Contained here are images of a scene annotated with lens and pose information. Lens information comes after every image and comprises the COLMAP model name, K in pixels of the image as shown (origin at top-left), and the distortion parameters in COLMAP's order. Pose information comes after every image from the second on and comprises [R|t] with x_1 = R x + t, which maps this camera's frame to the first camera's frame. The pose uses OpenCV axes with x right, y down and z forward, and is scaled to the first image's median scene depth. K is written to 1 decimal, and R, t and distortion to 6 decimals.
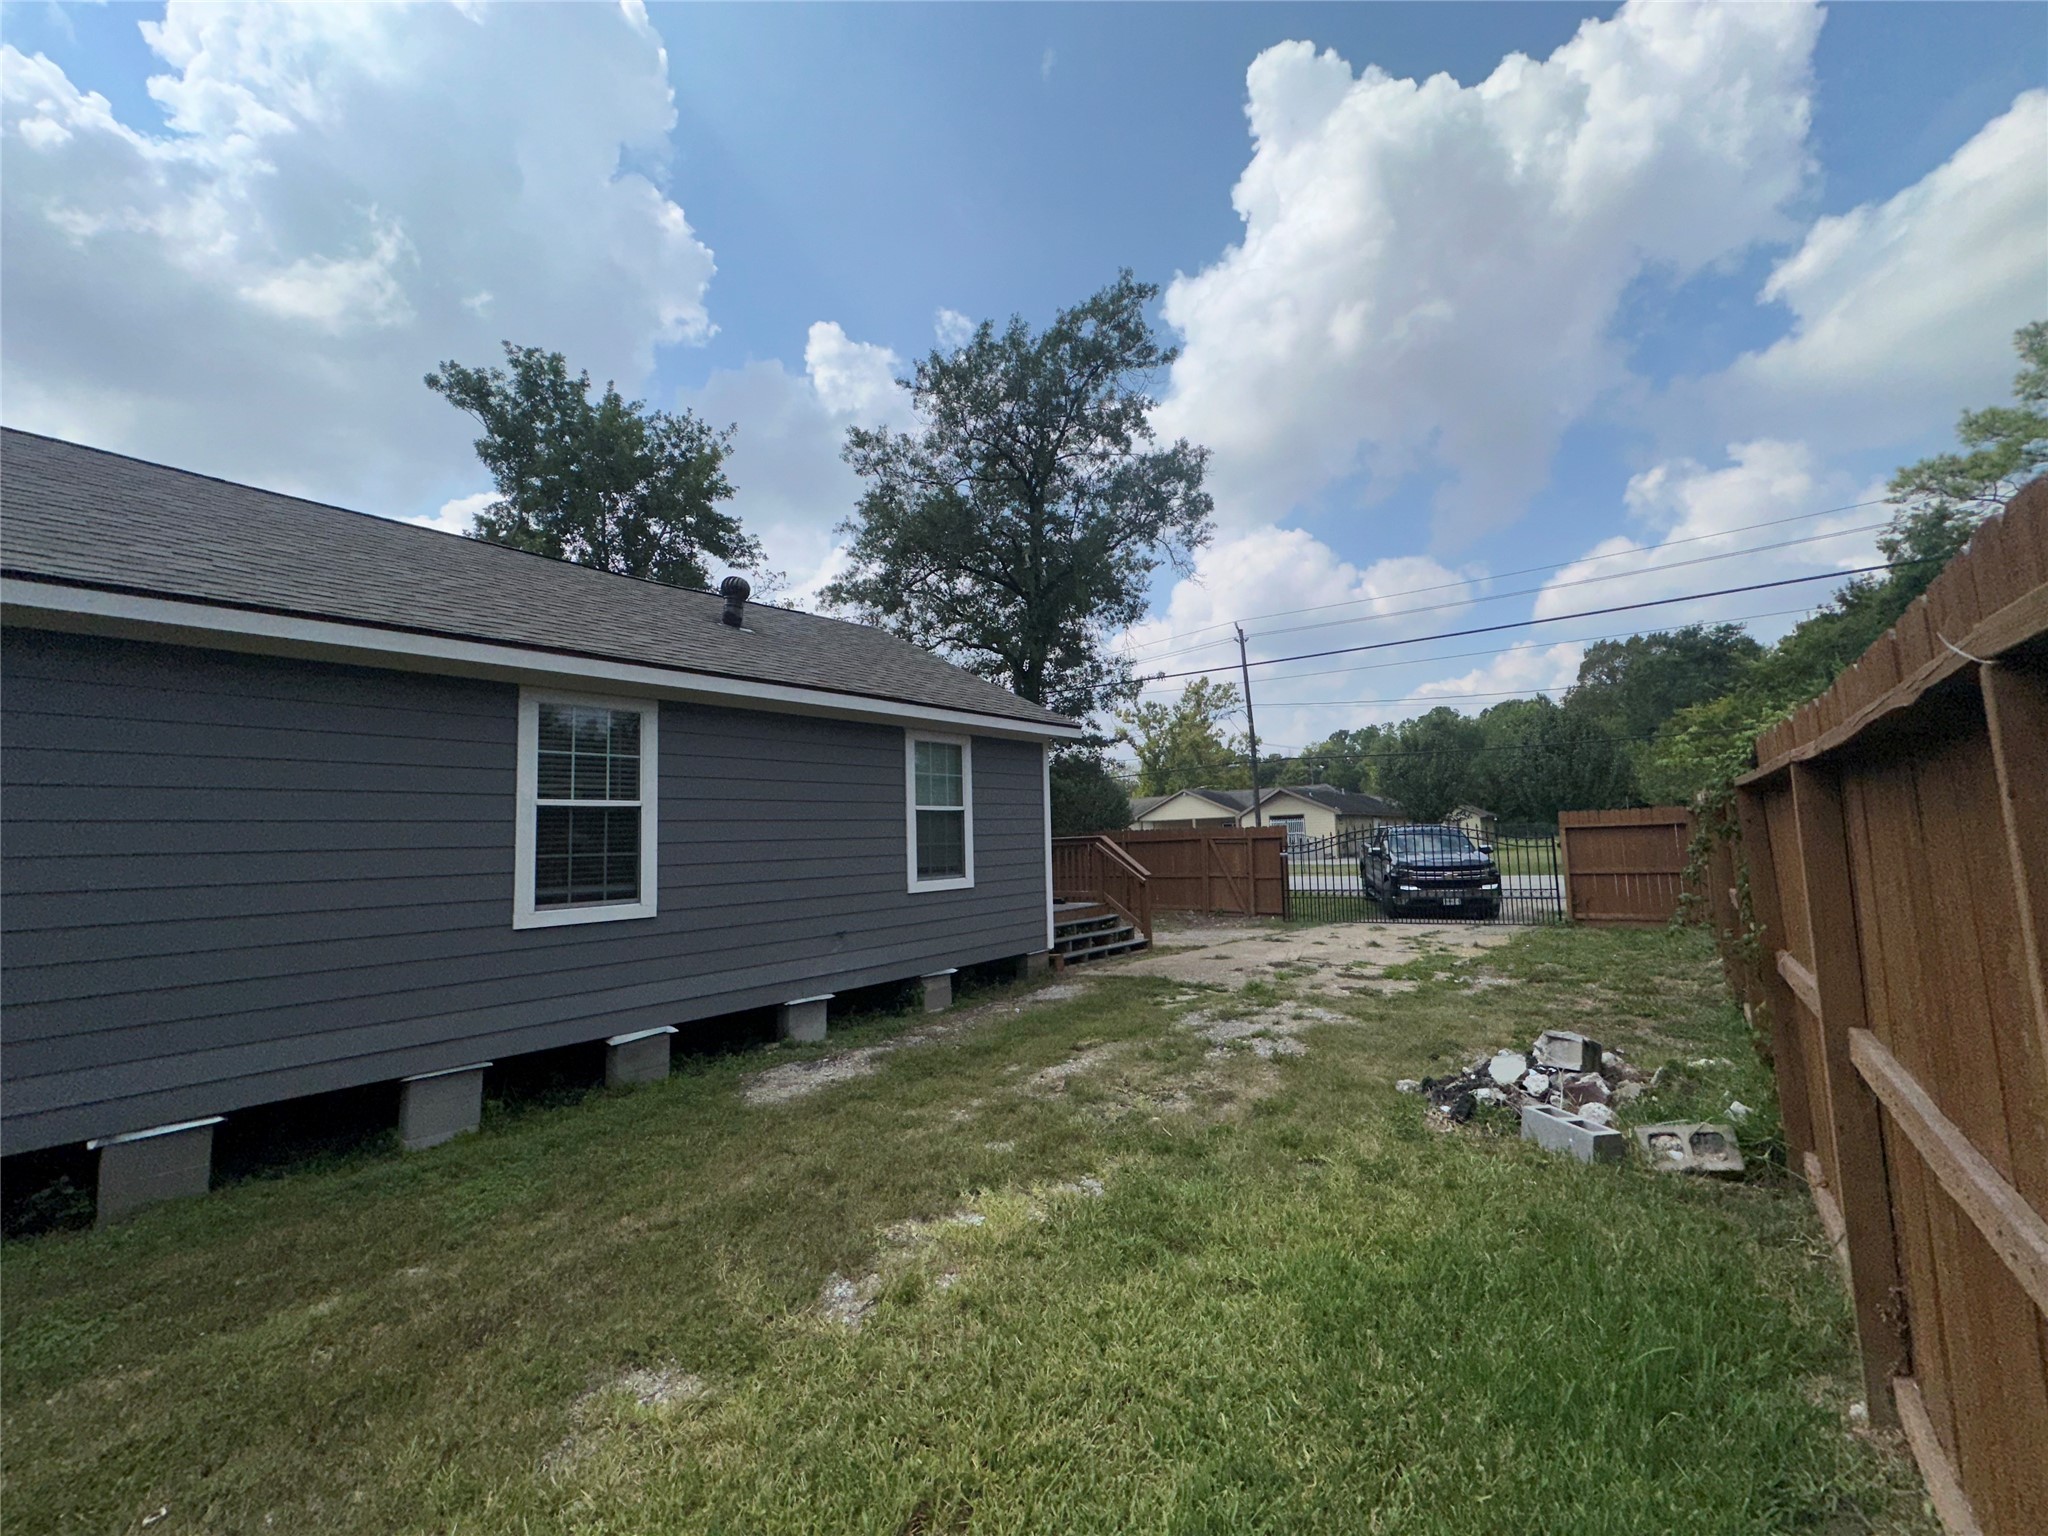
lens RADIAL K [[819.7, 0, 1024.0], [0, 819.7, 768.0], [0, 0, 1]] dist [-0.000081, 0.000534]
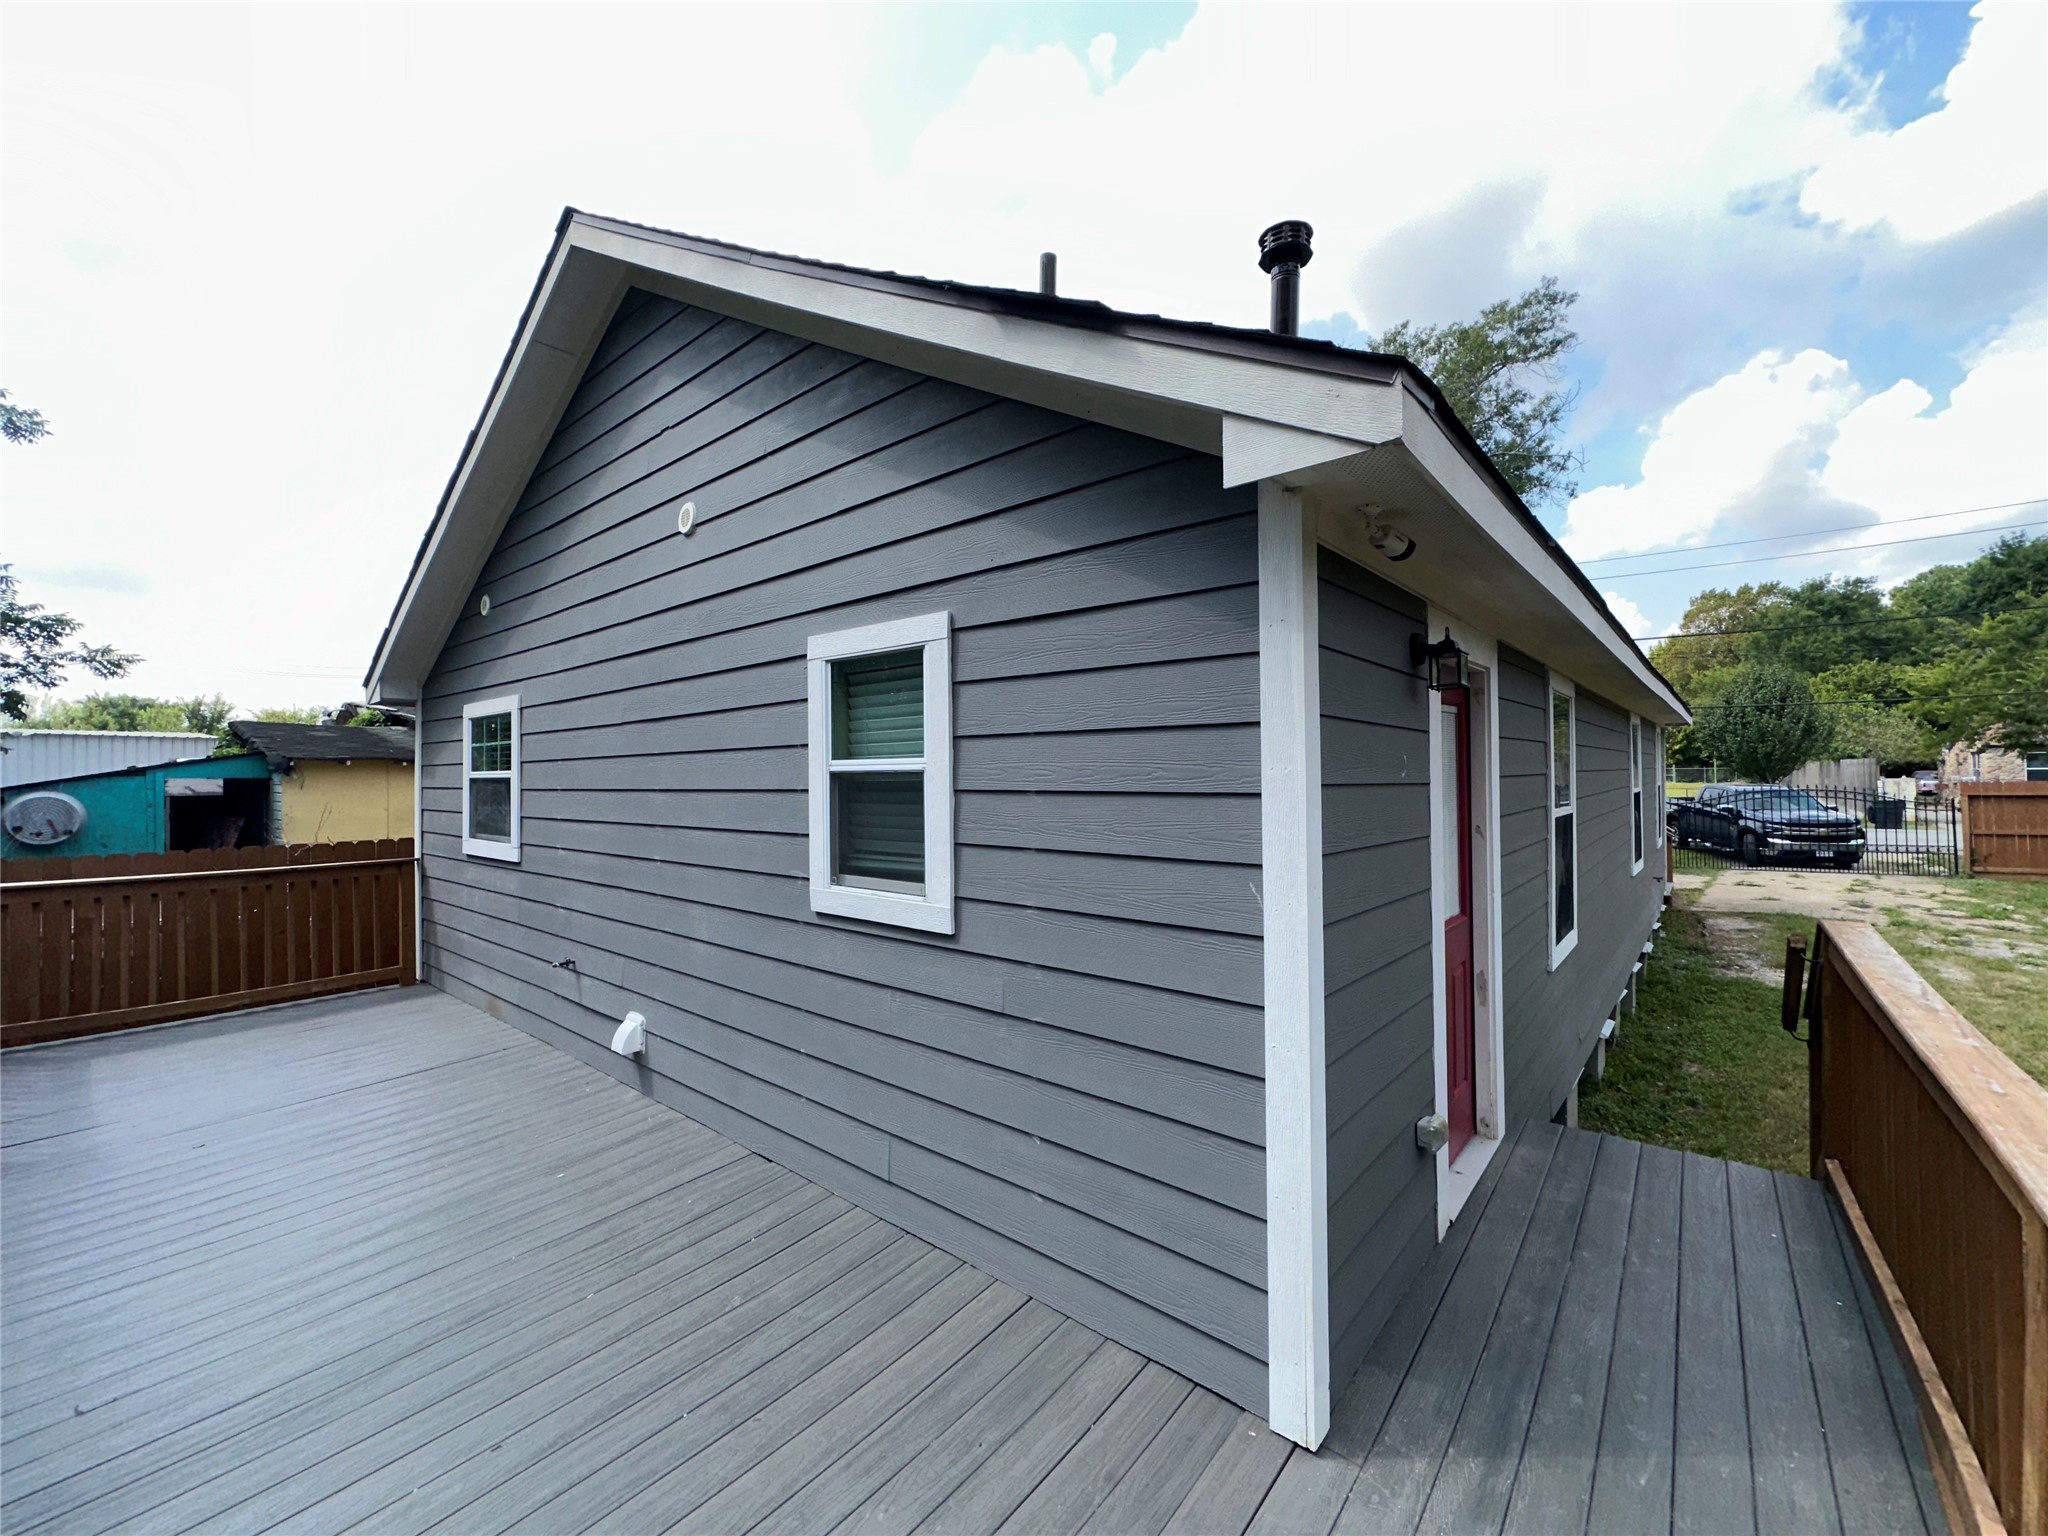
lens RADIAL K [[817.9, 0, 1024.0], [0, 817.9, 768.0], [0, 0, 1]] dist [-0.002680, 0.000366]
pose [[0.999644, 0.016812, -0.020725, -0.298630], [-0.015061, 0.996526, 0.081913, -0.018770], [0.022030, -0.081572, 0.996424, -0.089298]]
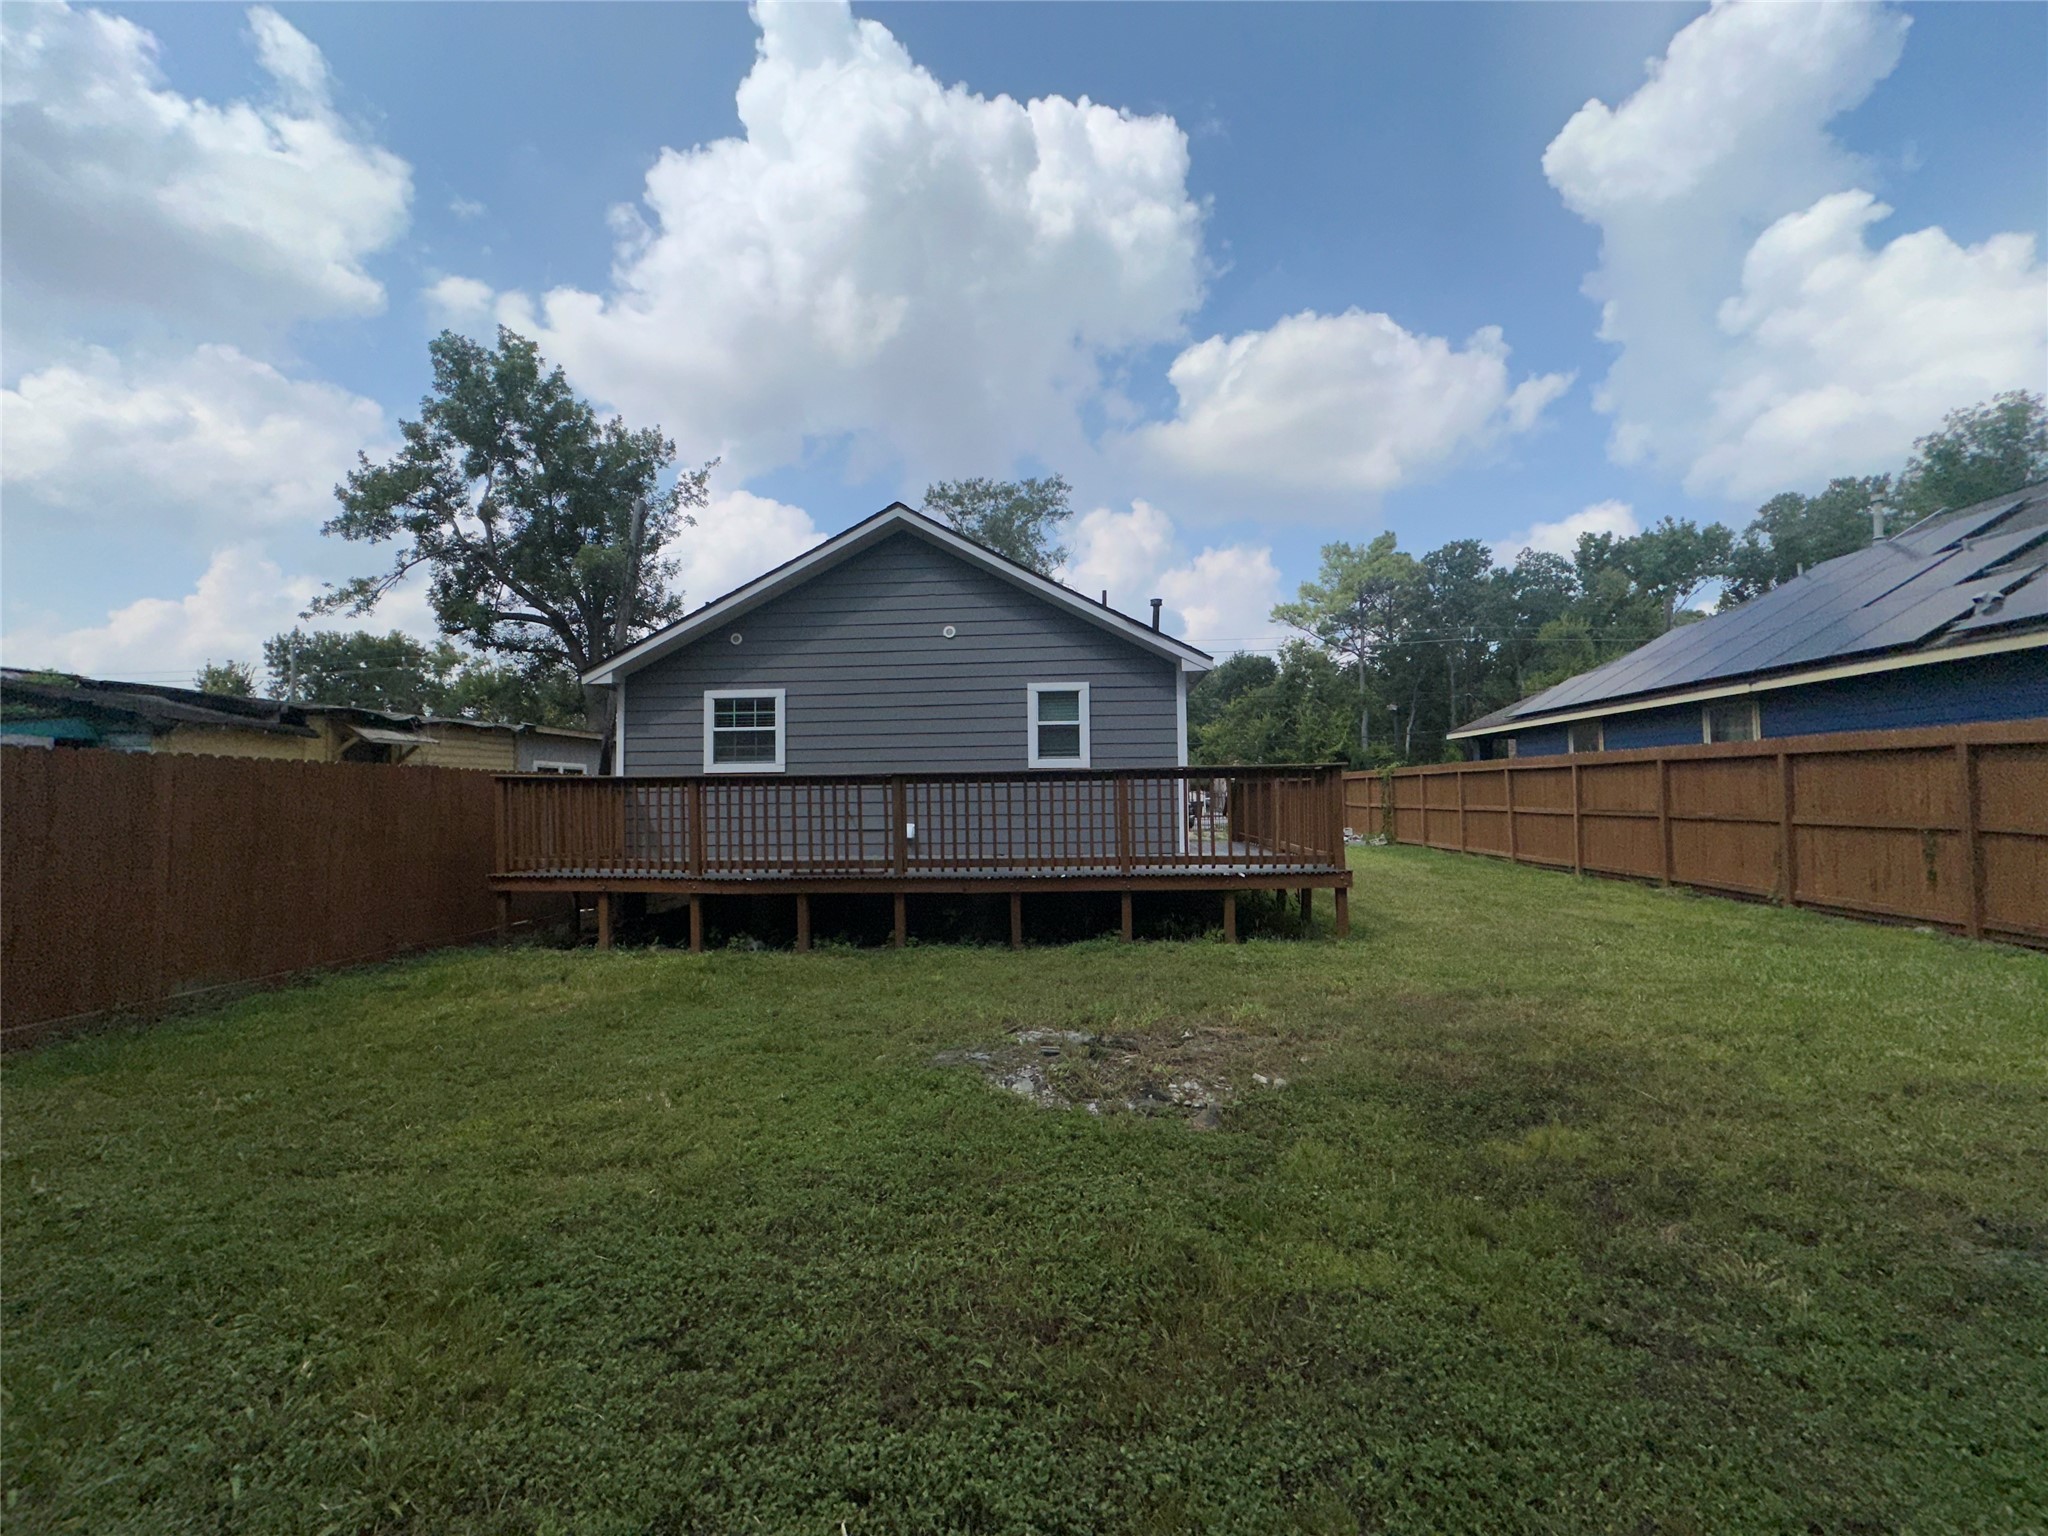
lens RADIAL K [[822.4, 0, 1024.0], [0, 822.4, 768.0], [0, 0, 1]] dist [-0.001505, 0.000360]
pose [[0.821985, 0.040170, 0.568091, -0.509747], [-0.062442, 0.997852, 0.019790, 0.000658], [-0.566076, -0.051740, 0.822728, -0.256395]]
